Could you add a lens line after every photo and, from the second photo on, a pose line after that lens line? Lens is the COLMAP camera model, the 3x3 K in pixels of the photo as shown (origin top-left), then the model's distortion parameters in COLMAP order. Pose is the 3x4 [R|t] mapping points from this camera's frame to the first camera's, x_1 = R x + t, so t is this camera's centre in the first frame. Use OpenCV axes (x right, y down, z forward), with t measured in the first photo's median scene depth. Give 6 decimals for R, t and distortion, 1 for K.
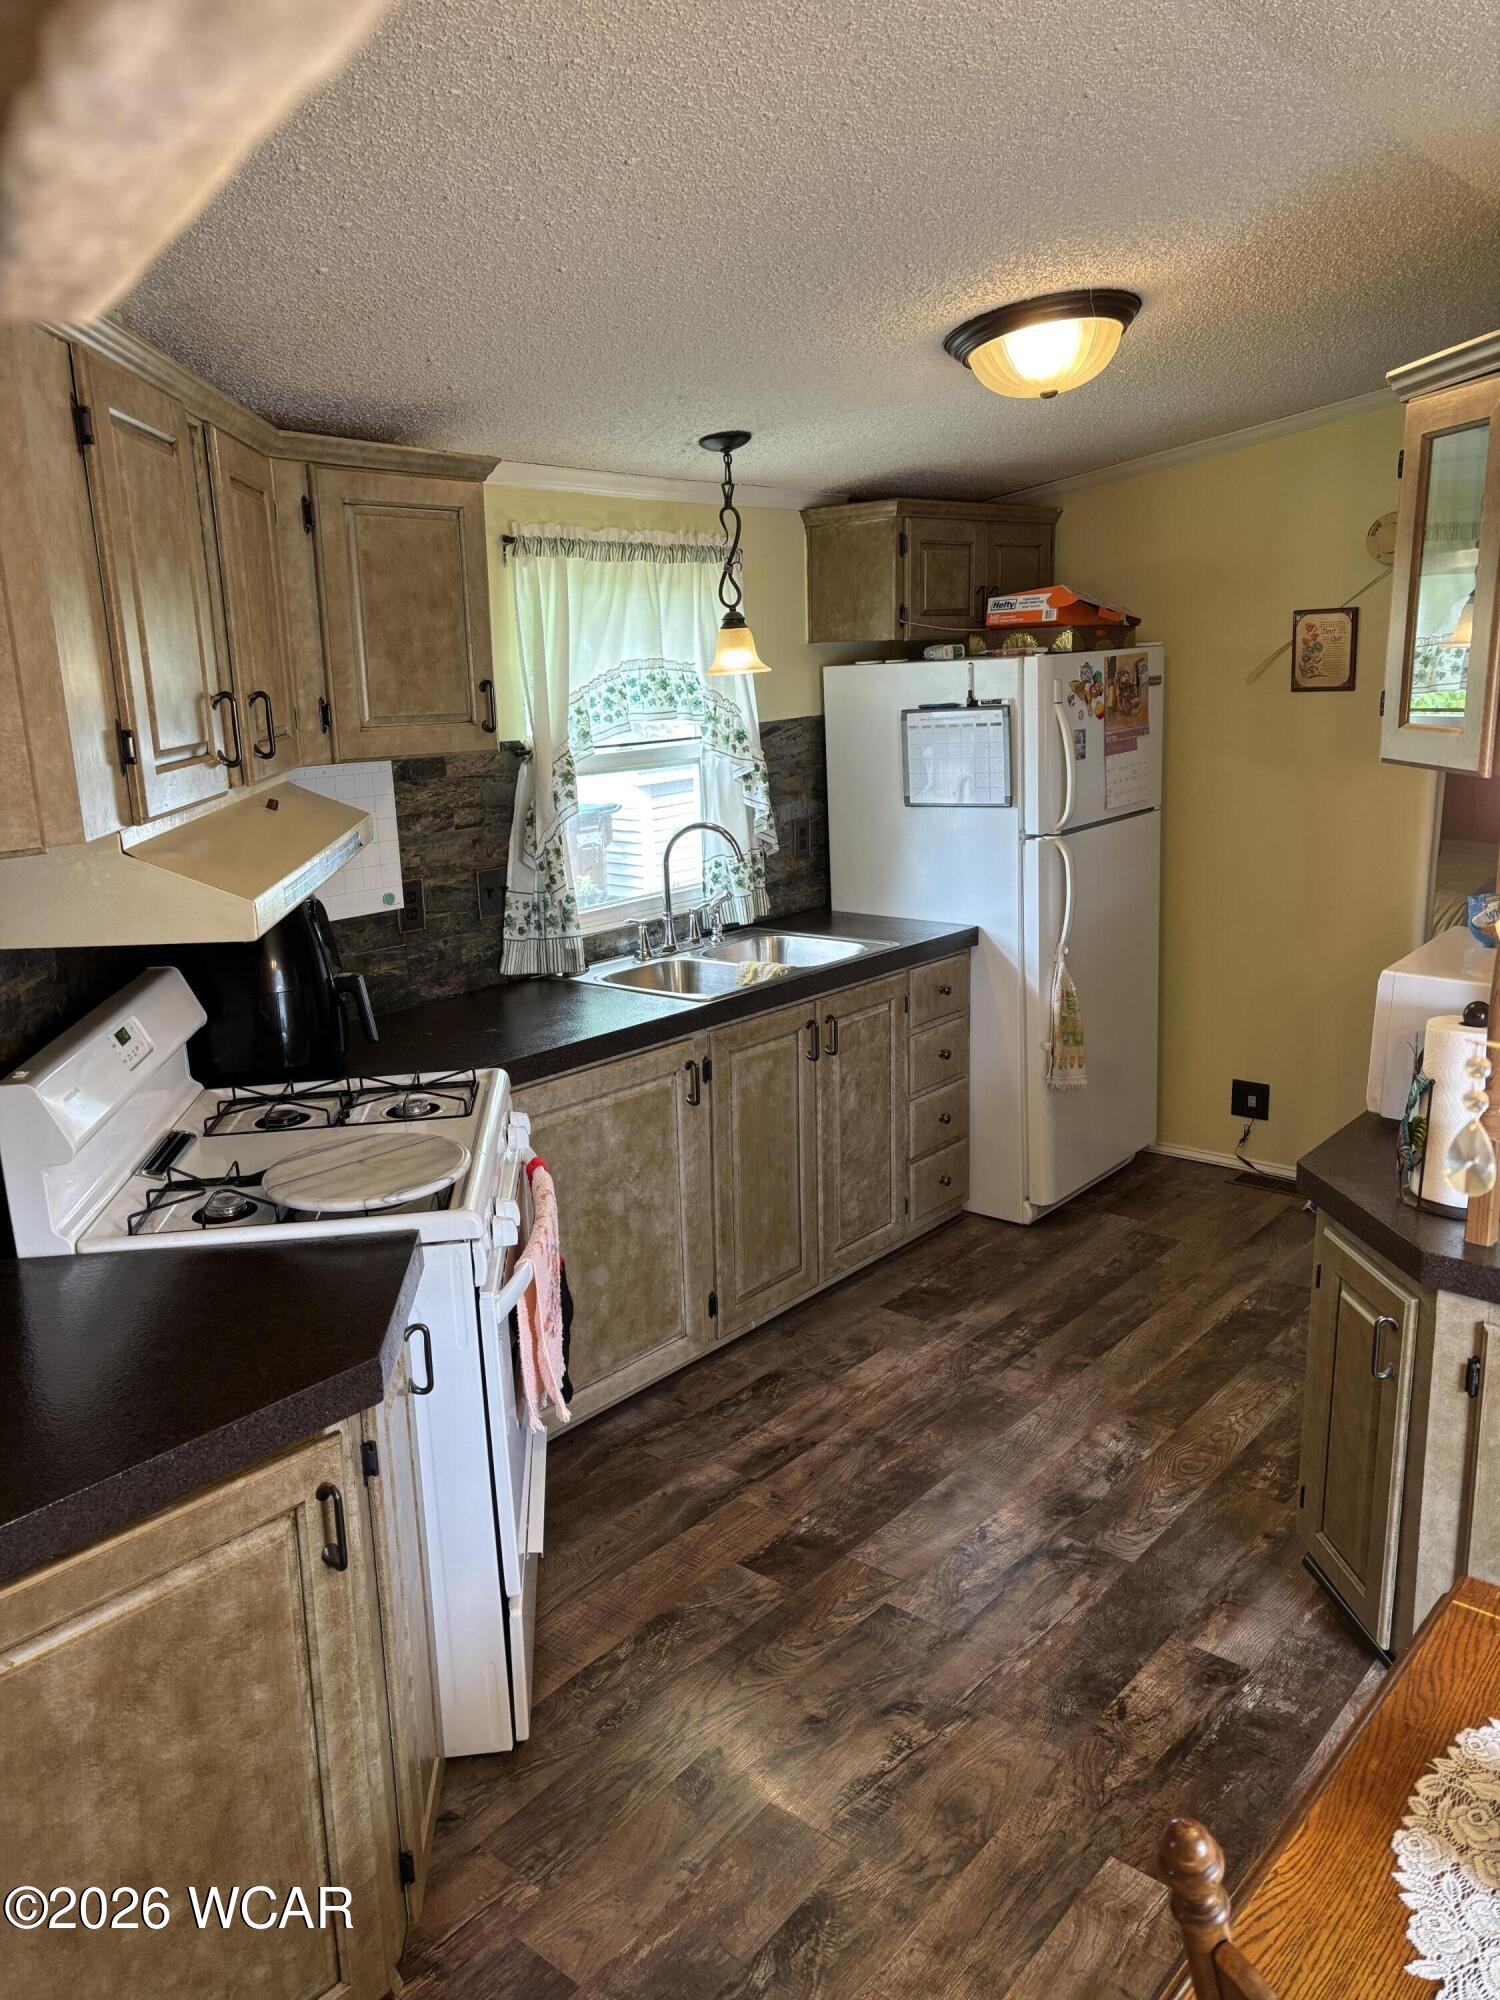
lens RADIAL K [[1517.7, 0, 750.3], [0, 1517.7, 997.6], [0, 0, 1]] dist [0.046364, -0.028218]
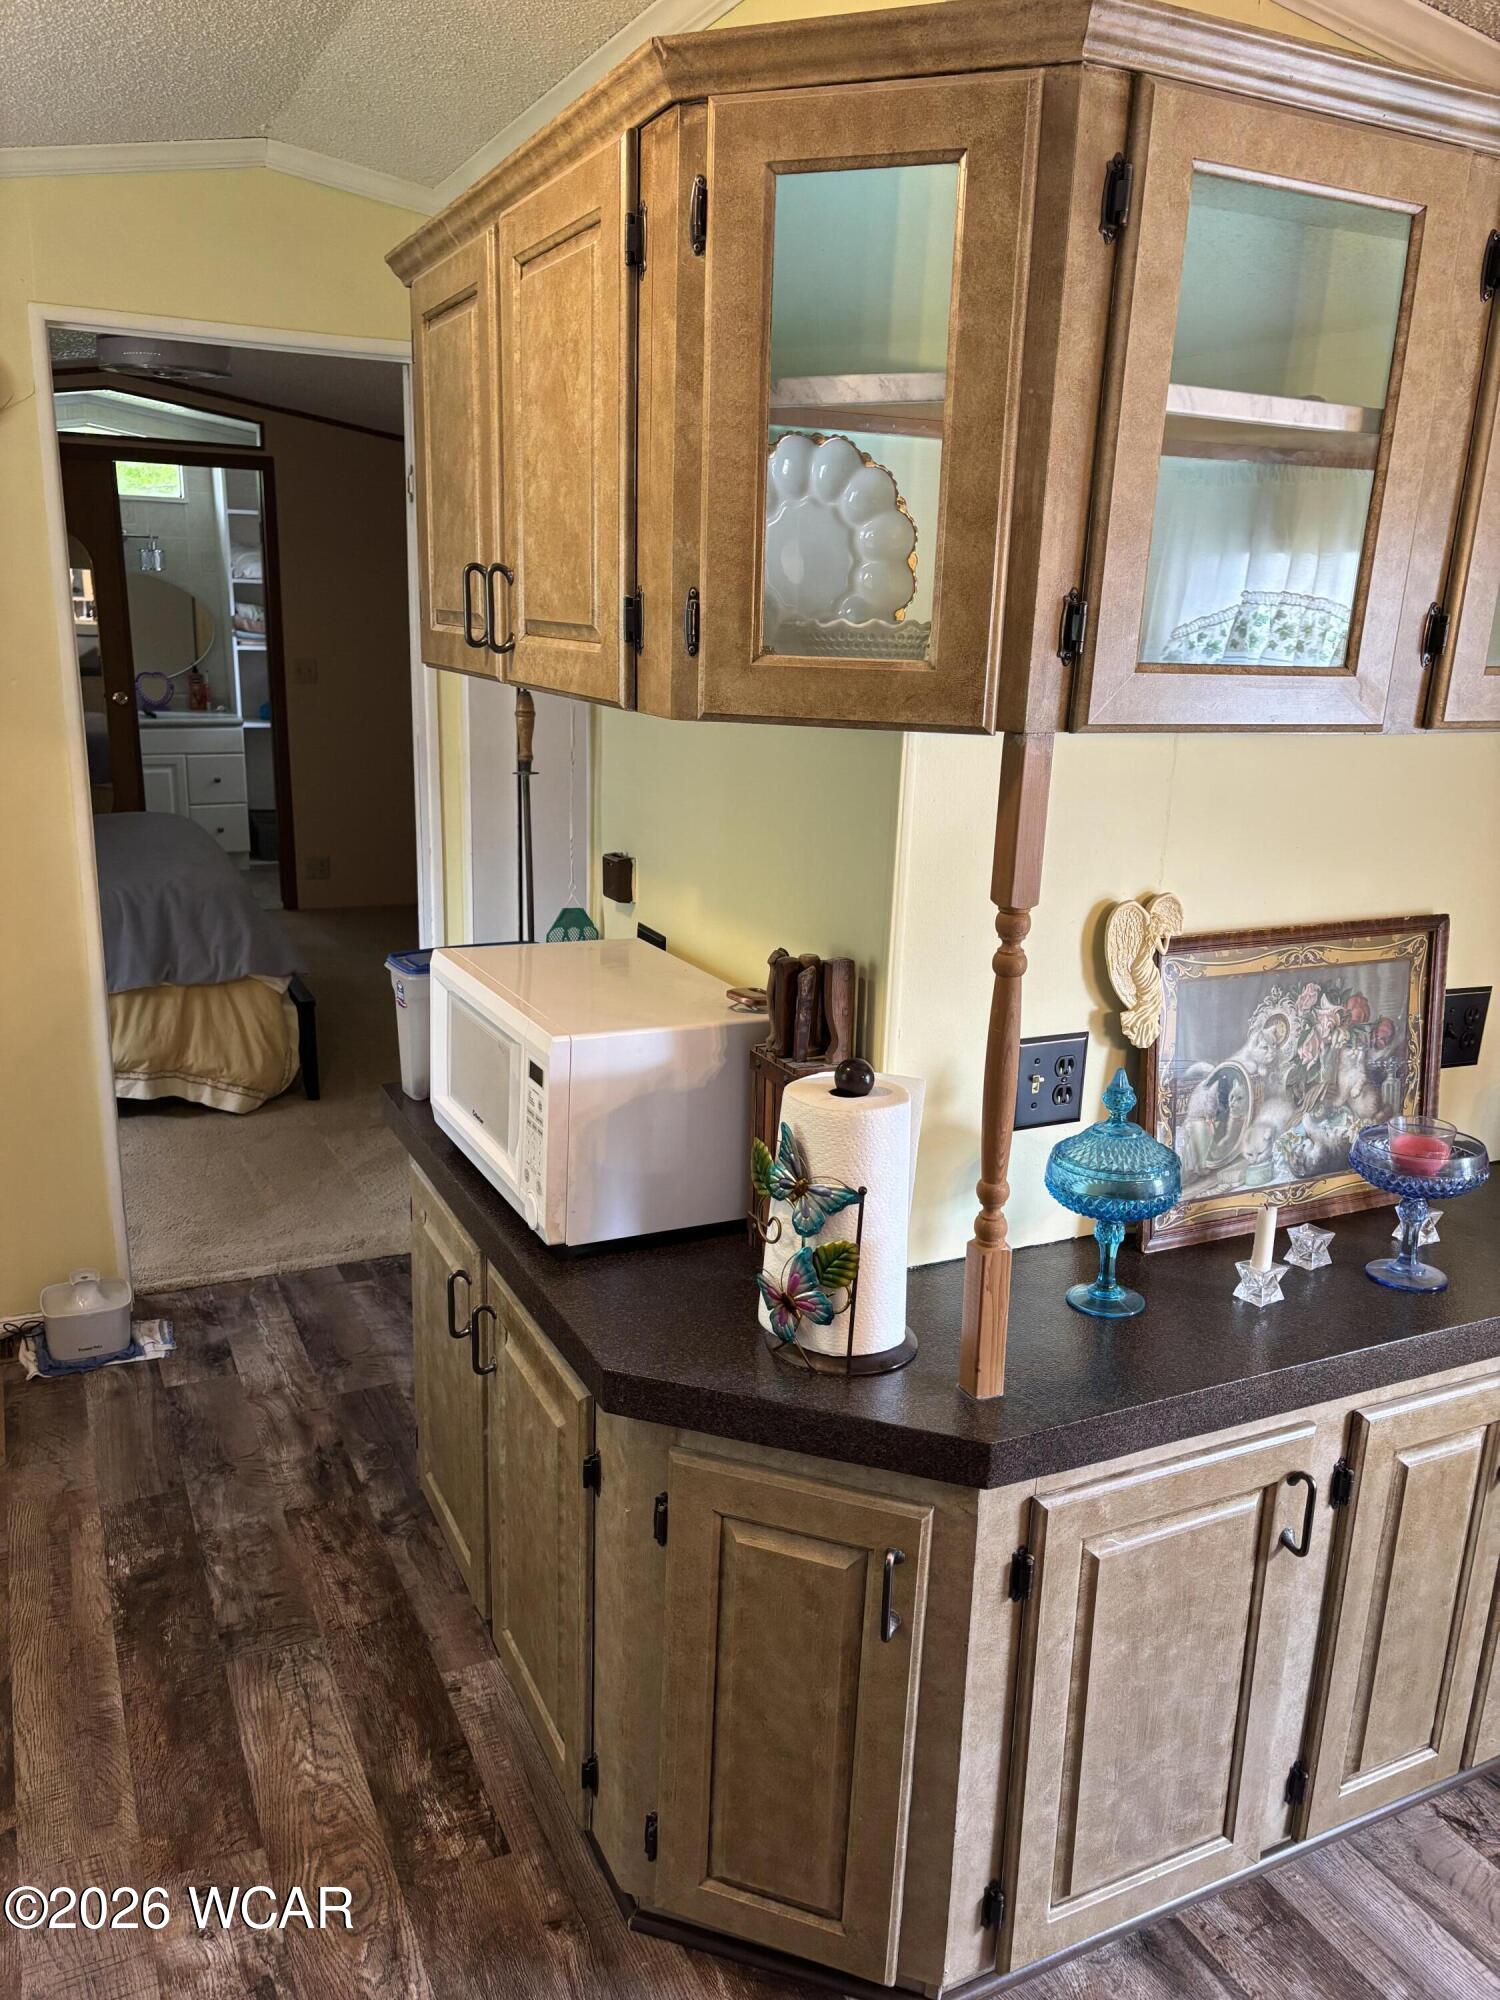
lens RADIAL K [[1517.7, 0, 743.0], [0, 1517.7, 1013.9], [0, 0, 1]] dist [0.046364, -0.028218]
pose [[0.414639, -0.204383, 0.886737, -0.151454], [0.168698, 0.974824, 0.145803, -0.124924], [-0.894212, 0.089135, 0.438679, 0.730203]]
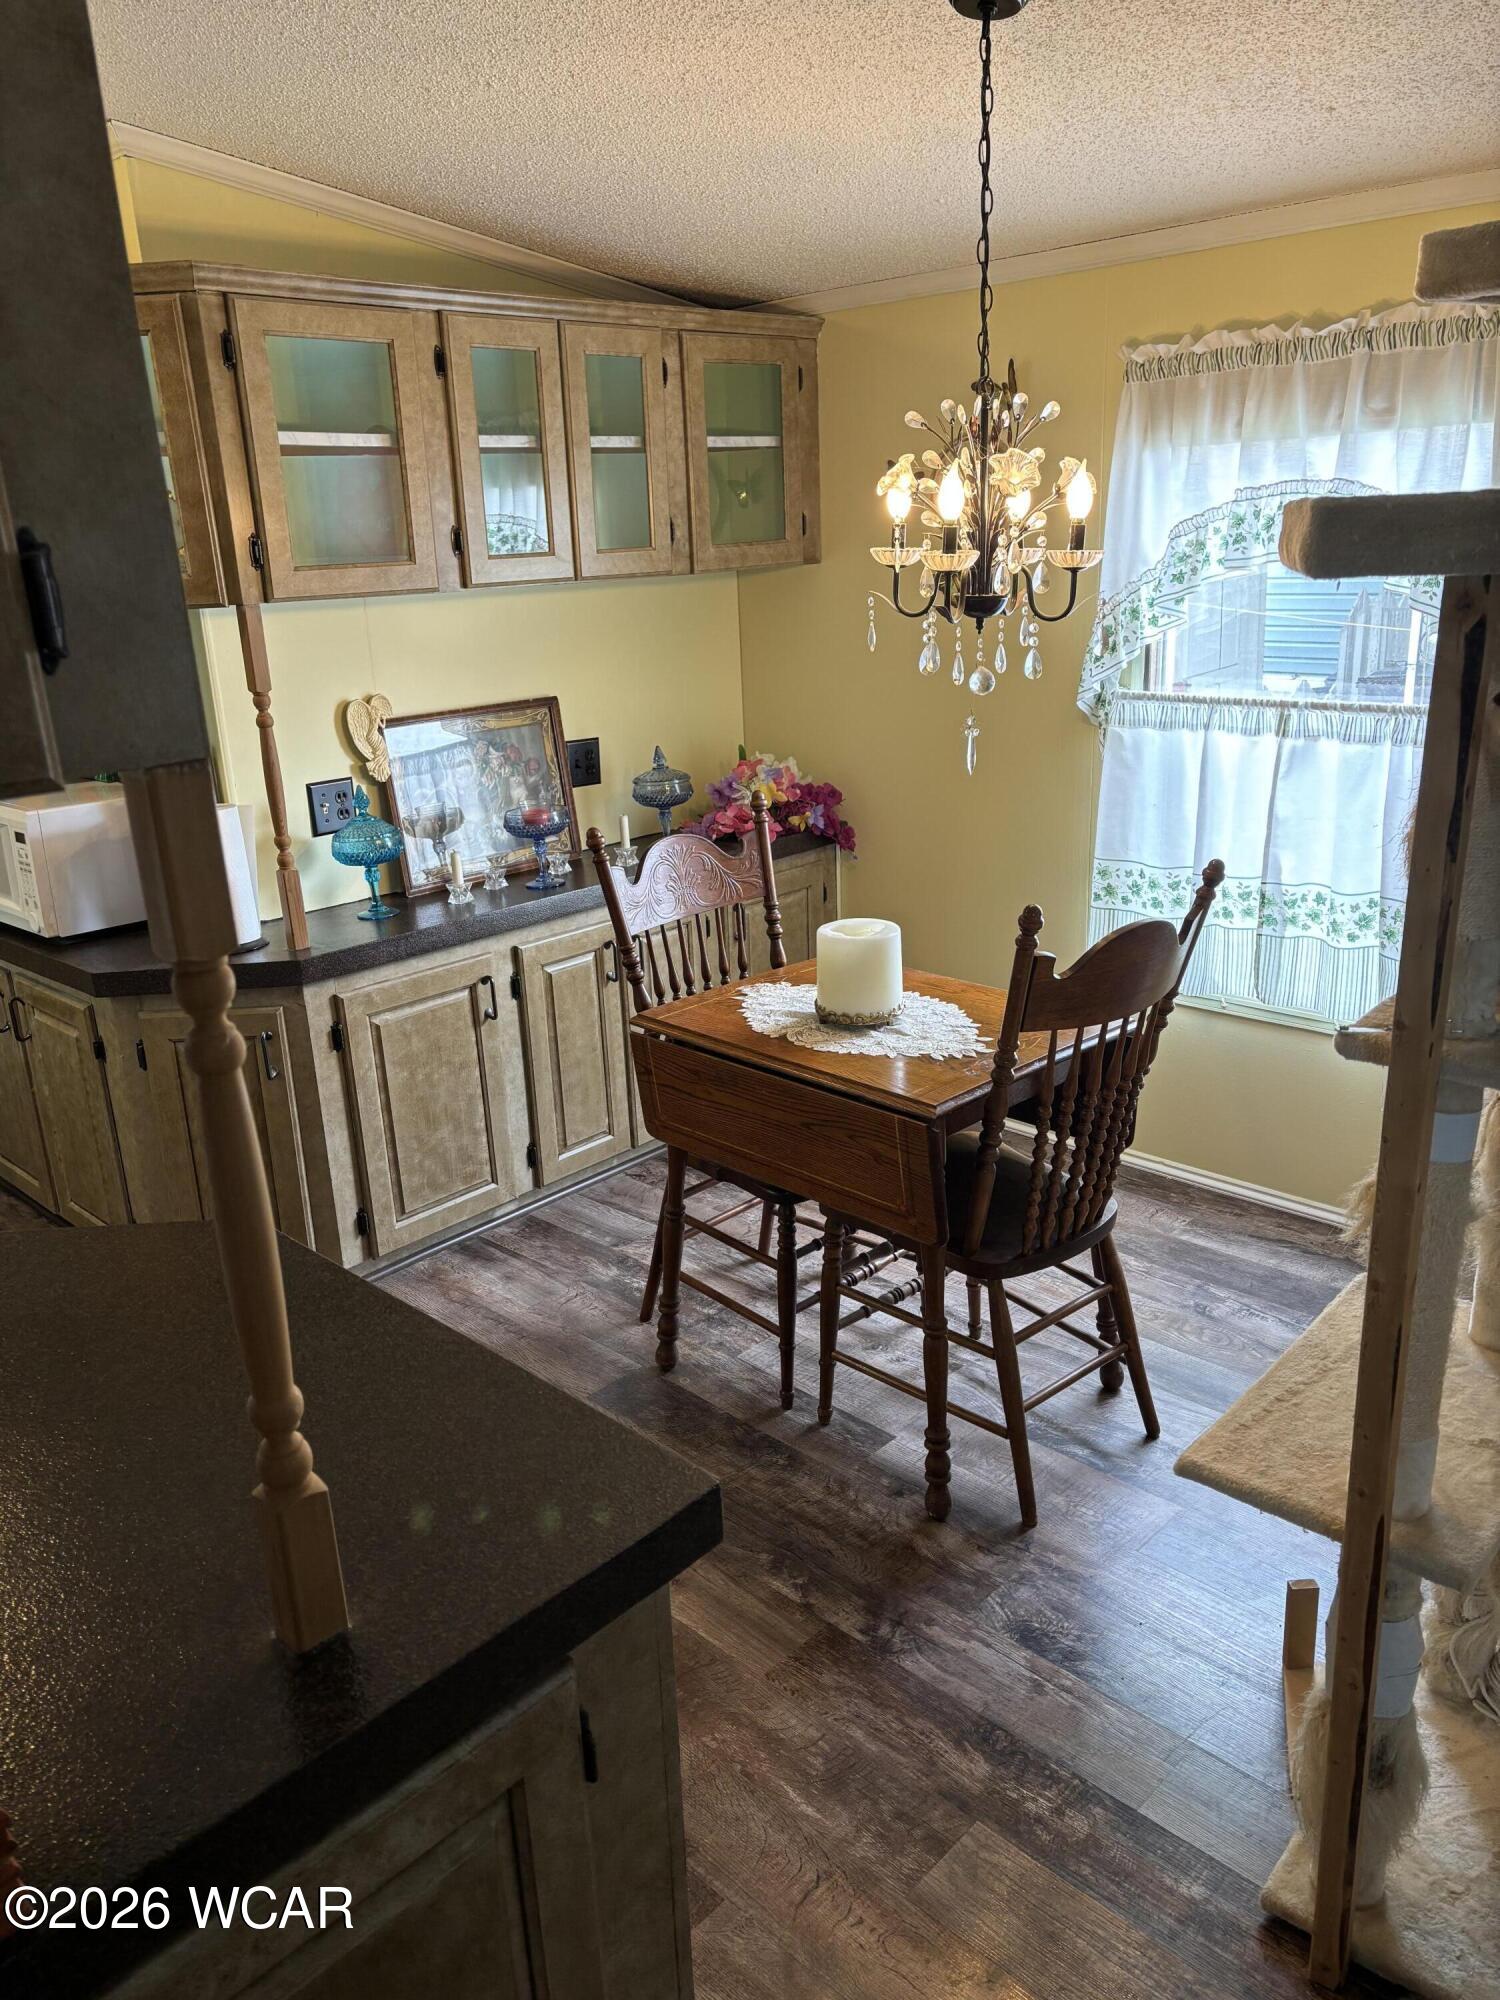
lens RADIAL K [[1517.7, 0, 757.2], [0, 1517.7, 998.2], [0, 0, 1]] dist [0.046364, -0.028218]
pose [[0.088868, -0.273733, 0.957691, -0.775740], [0.276004, 0.930612, 0.240382, -0.014840], [-0.957039, 0.242964, 0.158253, 0.374182]]
